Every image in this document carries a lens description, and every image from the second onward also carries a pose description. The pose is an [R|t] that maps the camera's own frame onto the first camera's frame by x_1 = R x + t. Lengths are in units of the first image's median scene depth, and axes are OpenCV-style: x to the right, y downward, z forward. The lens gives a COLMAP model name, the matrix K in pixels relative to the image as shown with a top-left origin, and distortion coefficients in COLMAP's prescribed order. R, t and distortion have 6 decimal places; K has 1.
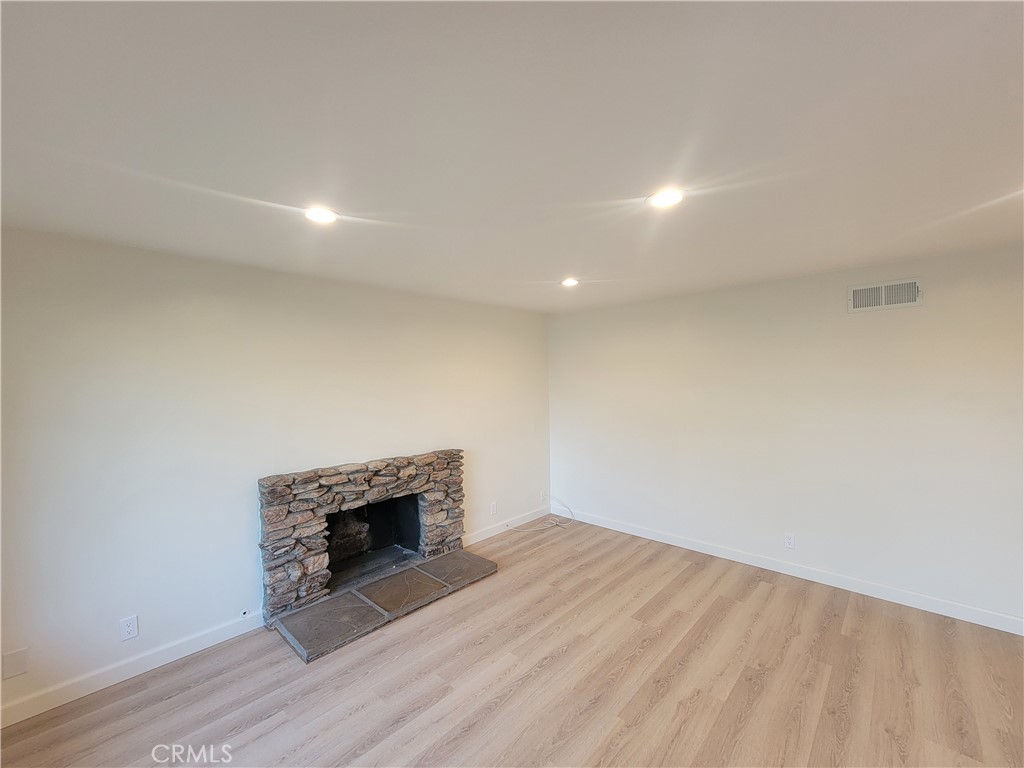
lens RADIAL K [[419.4, 0, 516.2], [0, 419.4, 394.5], [0, 0, 1]] dist [-0.006838, 0.002382]
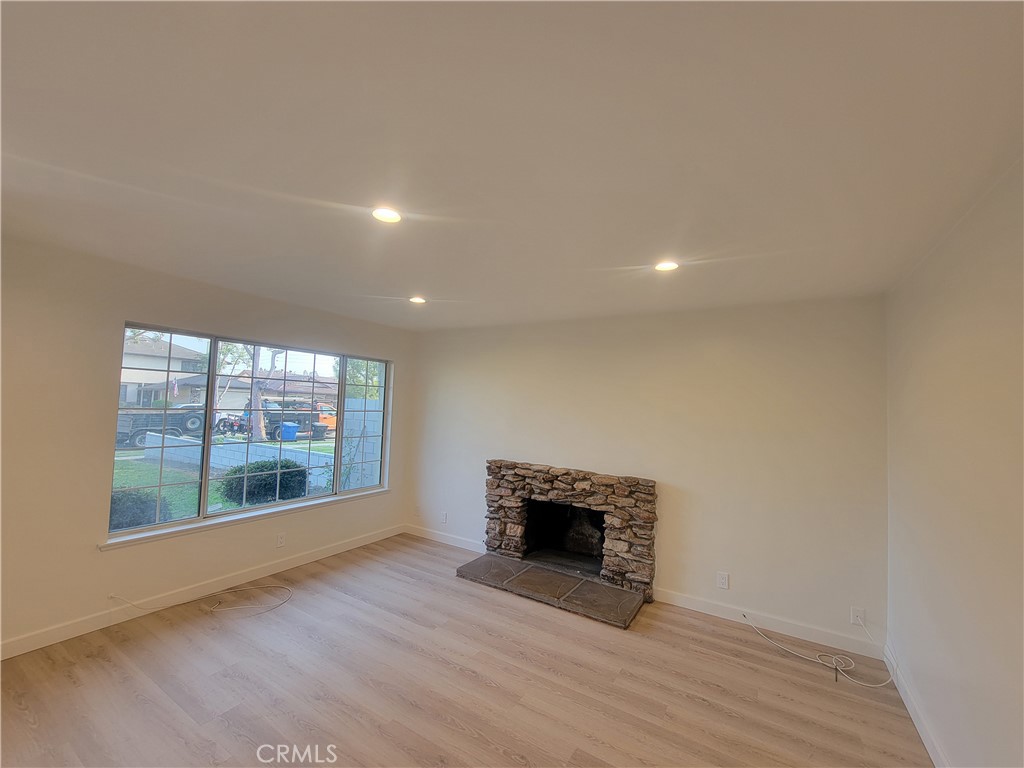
lens RADIAL K [[419.4, 0, 516.2], [0, 419.4, 386.0], [0, 0, 1]] dist [-0.006838, 0.002382]
pose [[0.199799, -0.023451, -0.979556, 0.833431], [-0.077691, 0.996187, -0.039695, -0.016042], [0.976752, 0.084034, 0.197215, 0.646000]]
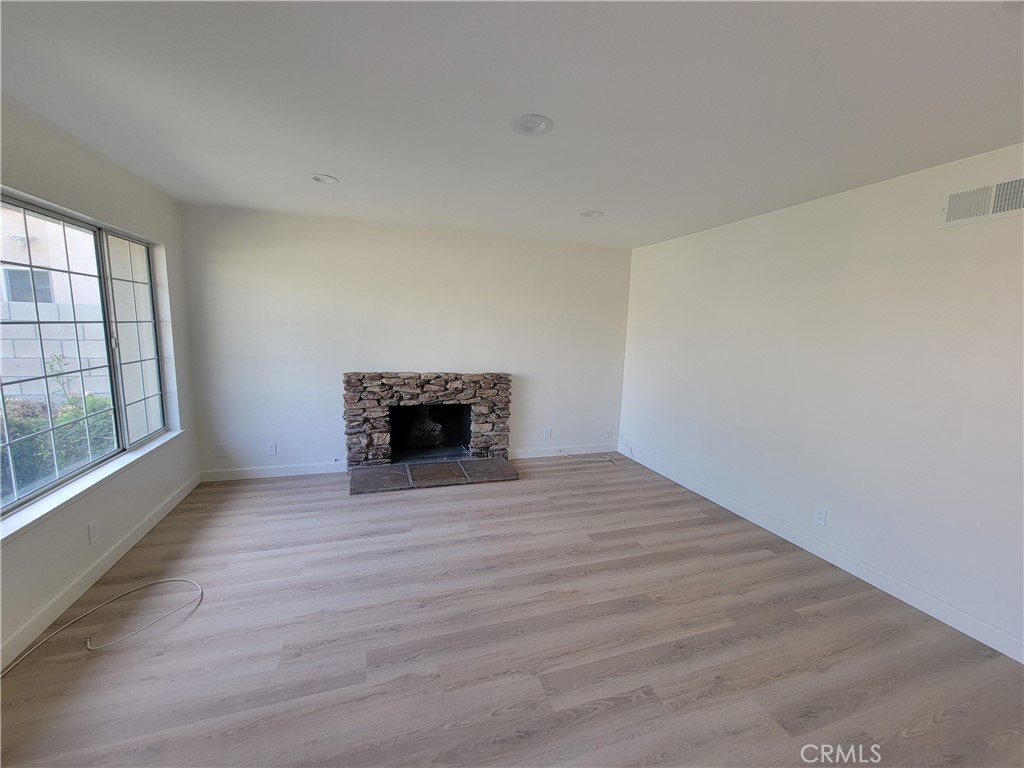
lens RADIAL K [[419.4, 0, 512.8], [0, 419.4, 394.2], [0, 0, 1]] dist [-0.006838, 0.002382]
pose [[0.878536, 0.119465, -0.462496, 0.504276], [-0.061700, 0.988490, 0.138130, 0.032488], [0.473674, -0.092817, 0.875795, -0.004684]]
